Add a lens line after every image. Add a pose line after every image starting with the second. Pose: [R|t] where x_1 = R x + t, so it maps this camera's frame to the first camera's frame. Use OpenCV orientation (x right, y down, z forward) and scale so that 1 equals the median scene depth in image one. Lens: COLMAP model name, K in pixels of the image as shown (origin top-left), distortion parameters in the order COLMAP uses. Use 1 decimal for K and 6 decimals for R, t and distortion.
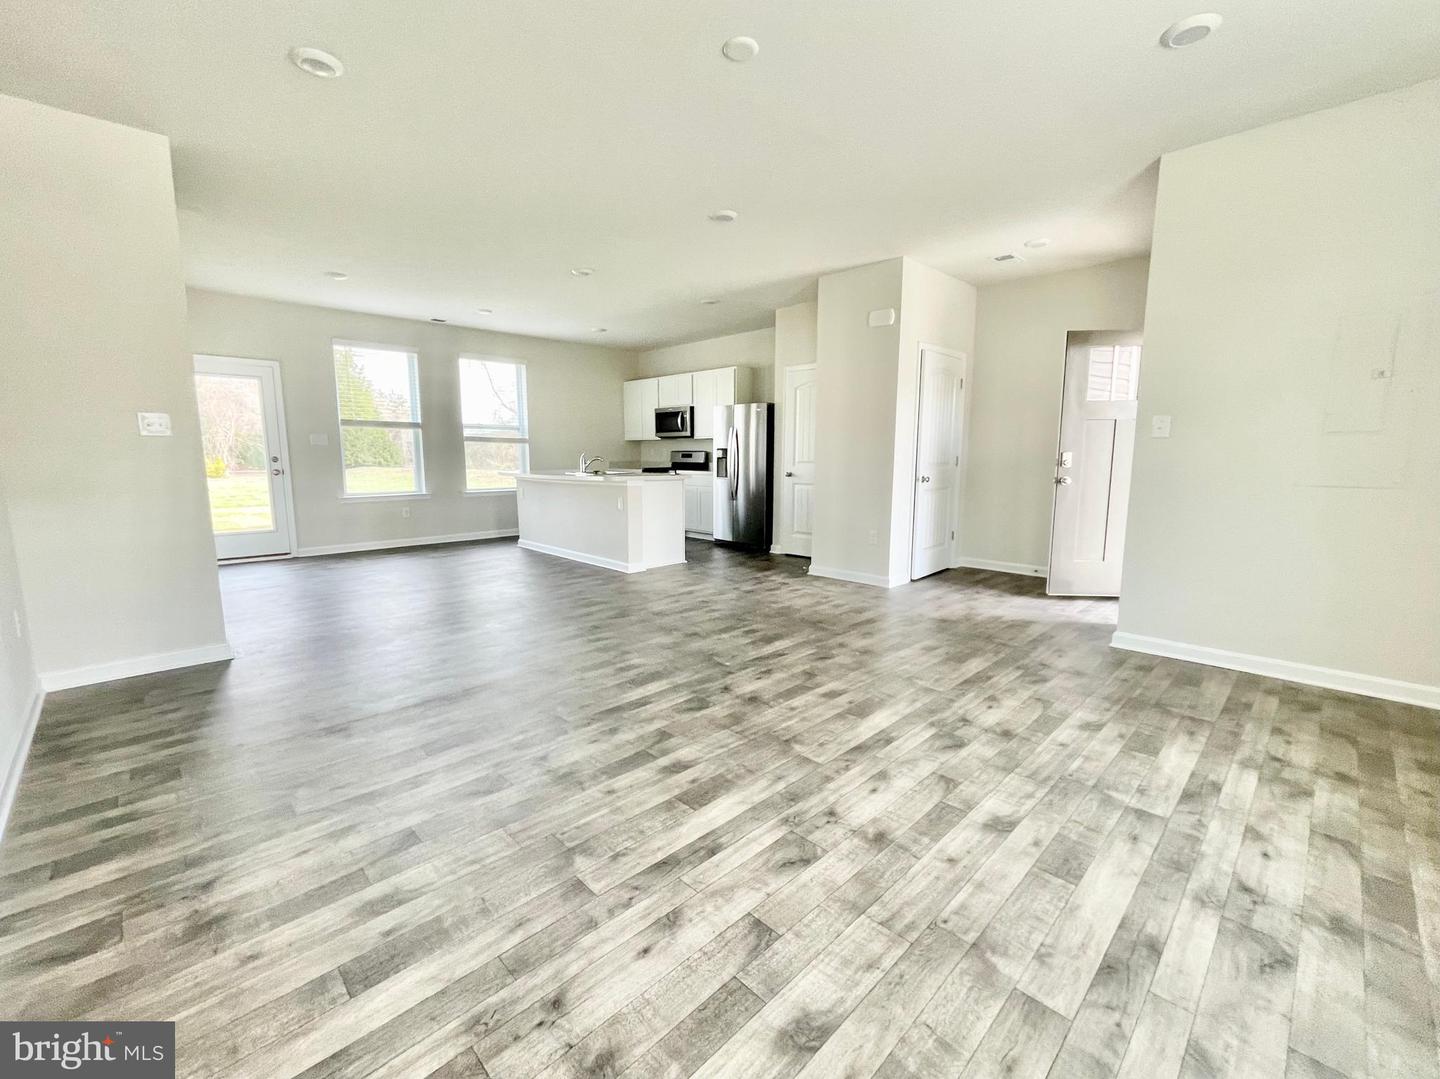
lens RADIAL K [[604.1, 0, 723.3], [0, 604.1, 539.7], [0, 0, 1]] dist [0.009730, 0.000571]
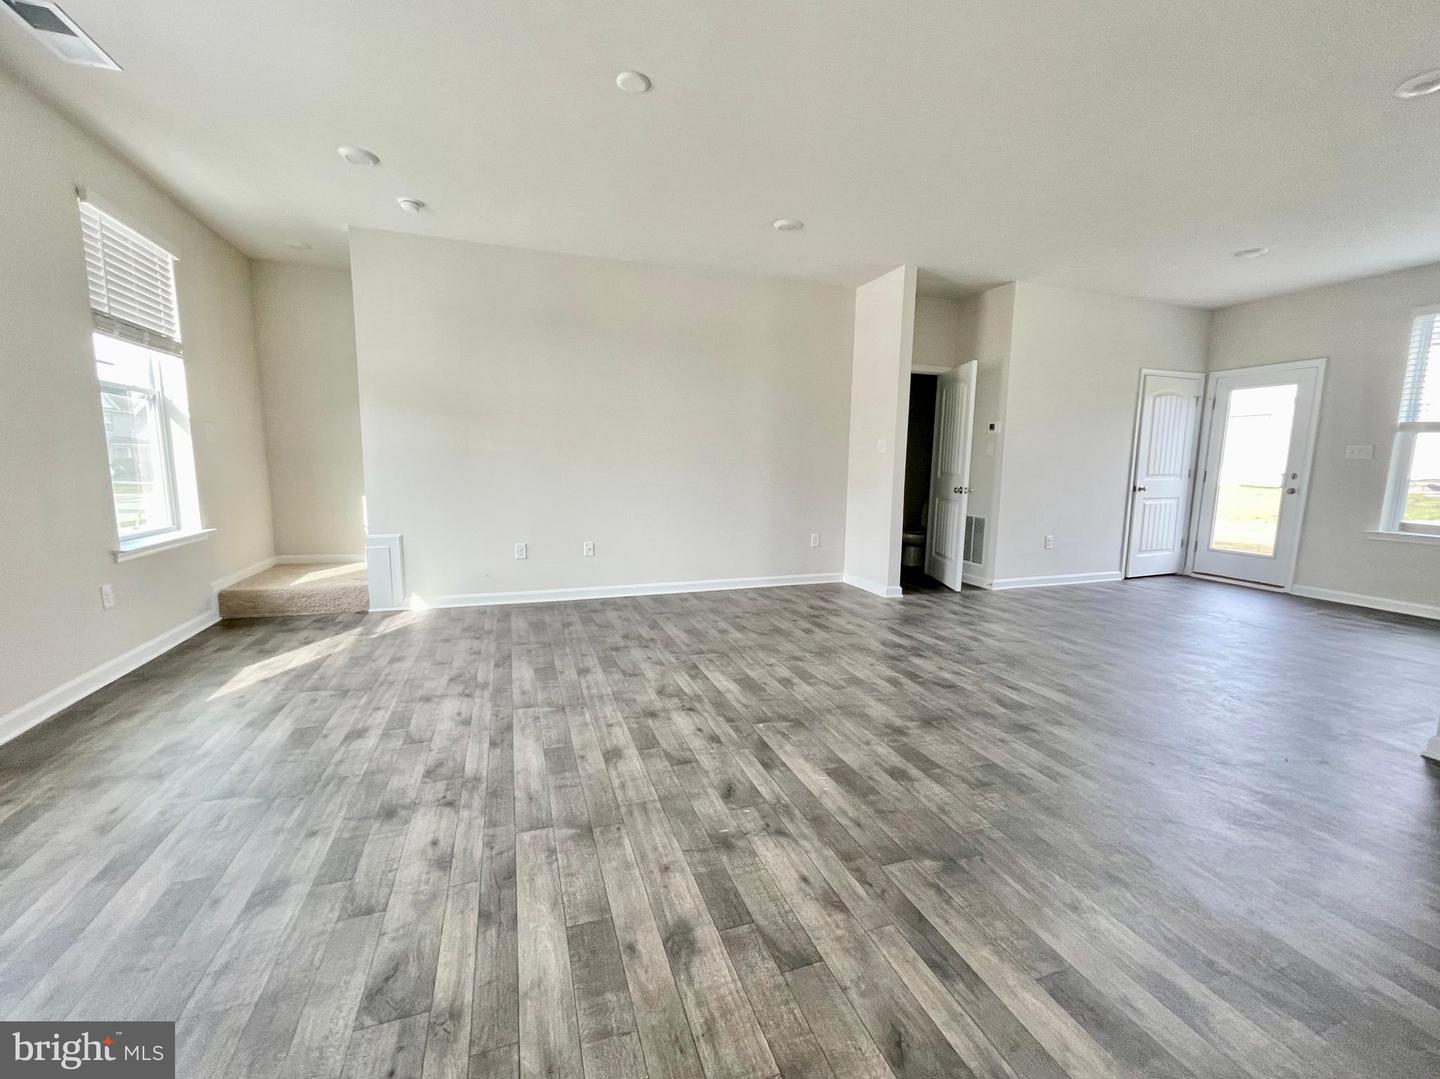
lens RADIAL K [[586.6, 0, 733.9], [0, 586.6, 539.7], [0, 0, 1]] dist [0.003005, 0.000571]
pose [[-0.399059, 0.119058, -0.909163, 0.741737], [-0.142994, 0.971322, 0.189962, -0.188780], [0.905707, 0.205811, -0.370590, 1.271484]]
